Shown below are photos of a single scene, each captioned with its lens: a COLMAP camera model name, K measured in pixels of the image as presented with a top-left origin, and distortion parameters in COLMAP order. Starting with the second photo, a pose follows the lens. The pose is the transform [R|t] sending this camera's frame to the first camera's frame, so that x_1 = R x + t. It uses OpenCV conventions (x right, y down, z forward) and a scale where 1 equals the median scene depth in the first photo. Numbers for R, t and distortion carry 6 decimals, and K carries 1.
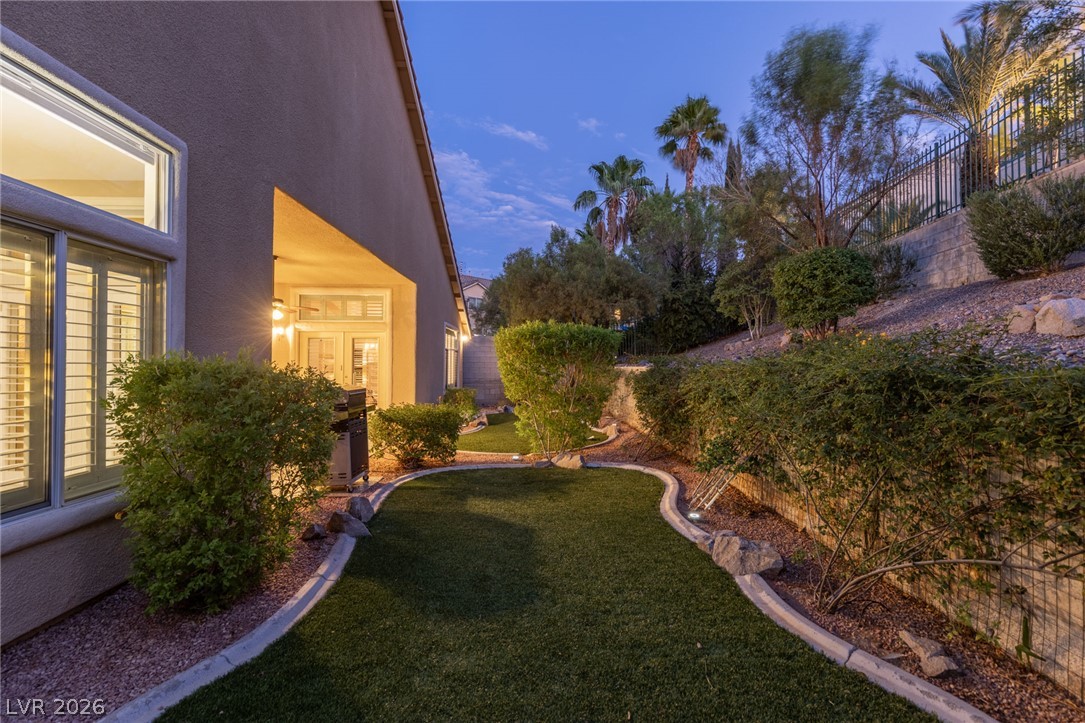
lens RADIAL K [[482.6, 0, 542.5], [0, 482.6, 361.5], [0, 0, 1]] dist [0.001328, -0.001020]
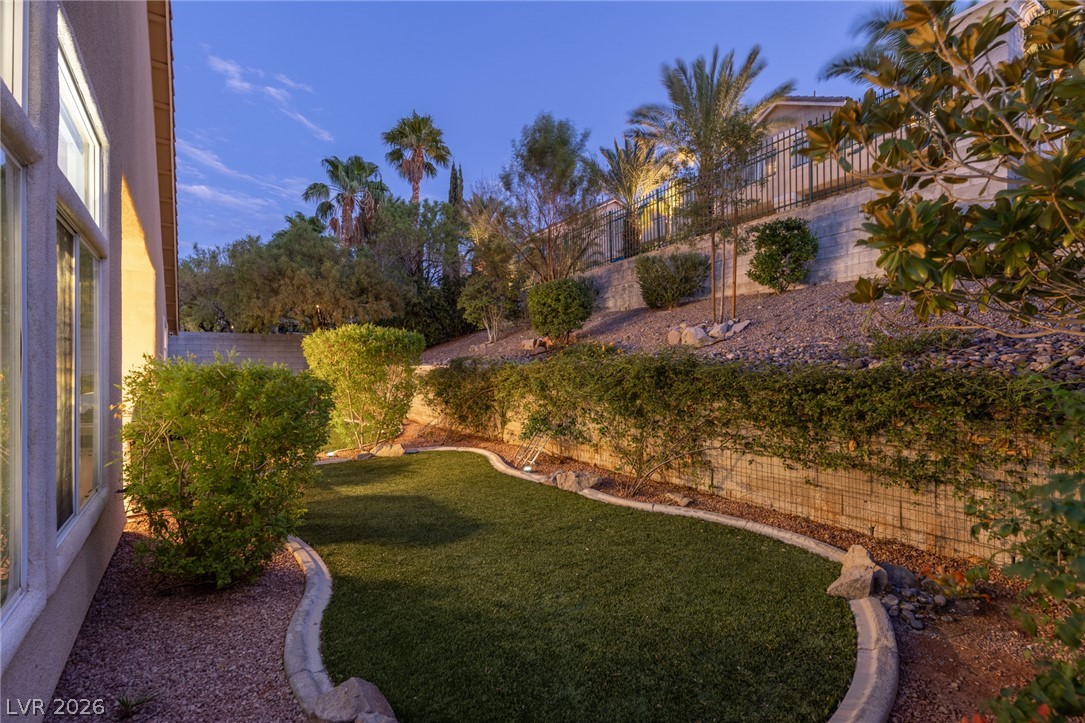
lens RADIAL K [[482.6, 0, 542.5], [0, 482.6, 361.5], [0, 0, 1]] dist [0.001328, -0.001020]
pose [[0.818941, -0.007408, 0.573830, -0.218587], [0.005755, 0.999972, 0.004696, -0.003073], [-0.573849, -0.000544, 0.818961, -0.094487]]
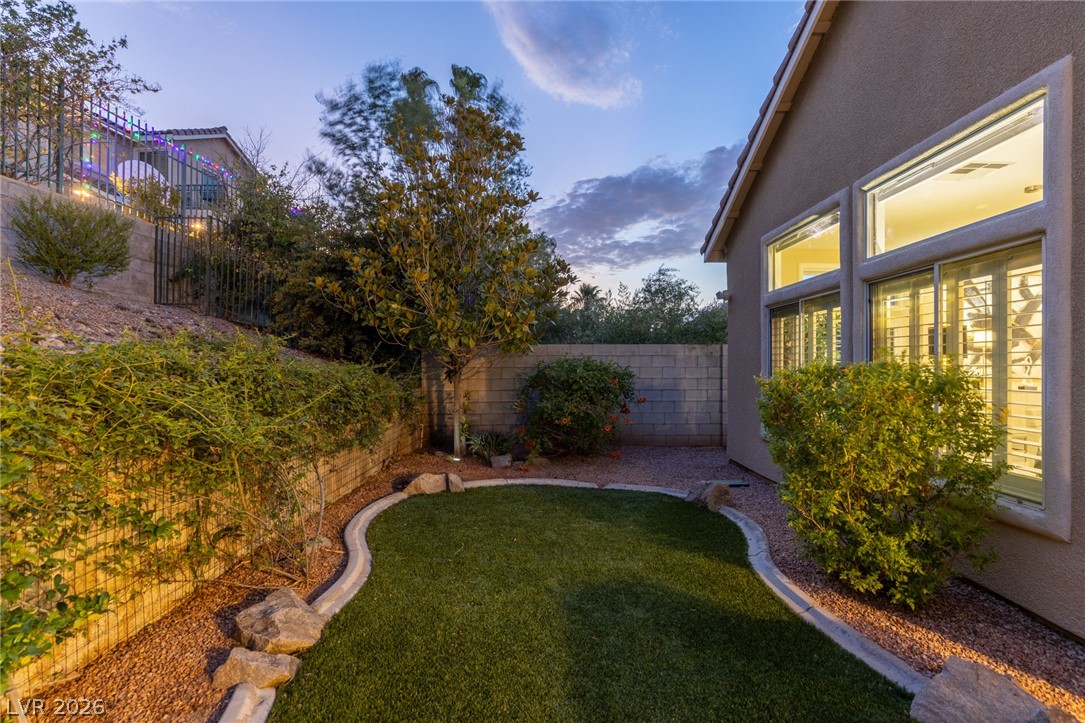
lens RADIAL K [[482.6, 0, 542.5], [0, 482.6, 361.5], [0, 0, 1]] dist [0.001328, -0.001020]
pose [[-0.999558, -0.007489, 0.028769, 0.003271], [-0.007756, 0.999928, -0.009180, 0.003180], [-0.028698, -0.009399, -0.999544, 0.642655]]
